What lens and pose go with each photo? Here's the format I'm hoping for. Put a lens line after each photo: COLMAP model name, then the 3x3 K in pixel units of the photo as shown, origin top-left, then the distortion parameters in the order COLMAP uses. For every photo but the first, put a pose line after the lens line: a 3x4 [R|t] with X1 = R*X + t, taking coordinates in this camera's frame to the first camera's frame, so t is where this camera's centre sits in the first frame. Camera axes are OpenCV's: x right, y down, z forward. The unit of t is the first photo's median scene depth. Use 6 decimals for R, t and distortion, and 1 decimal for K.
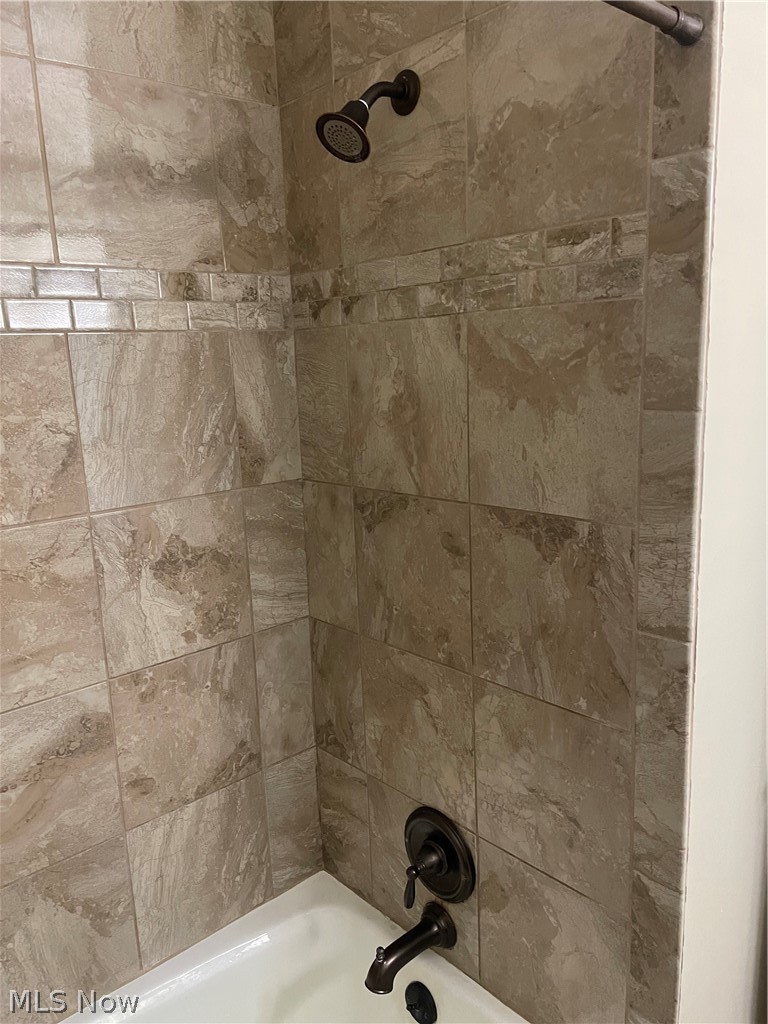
lens RADIAL K [[772.0, 0, 381.8], [0, 772.0, 511.9], [0, 0, 1]] dist [0.060984, -0.069017]
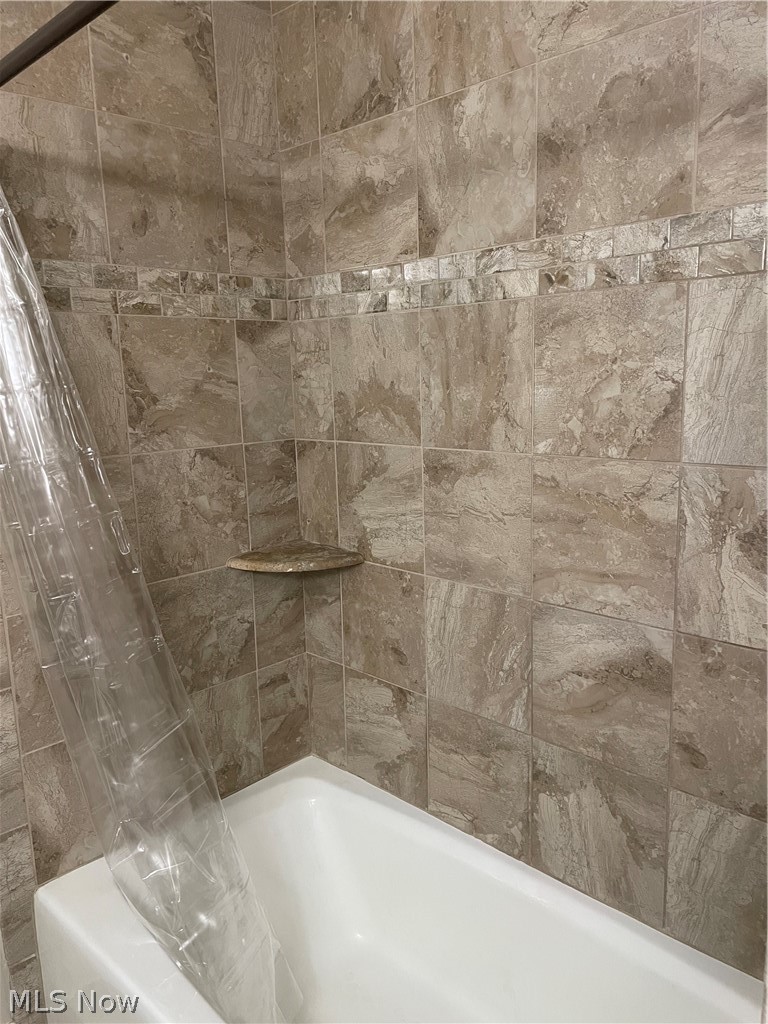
lens RADIAL K [[772.0, 0, 381.5], [0, 772.0, 515.1], [0, 0, 1]] dist [0.060984, -0.069017]
pose [[0.057101, 0.219855, -0.973860, 0.595674], [-0.170159, 0.963322, 0.207499, -0.075593], [0.983761, 0.153863, 0.092417, 0.535231]]
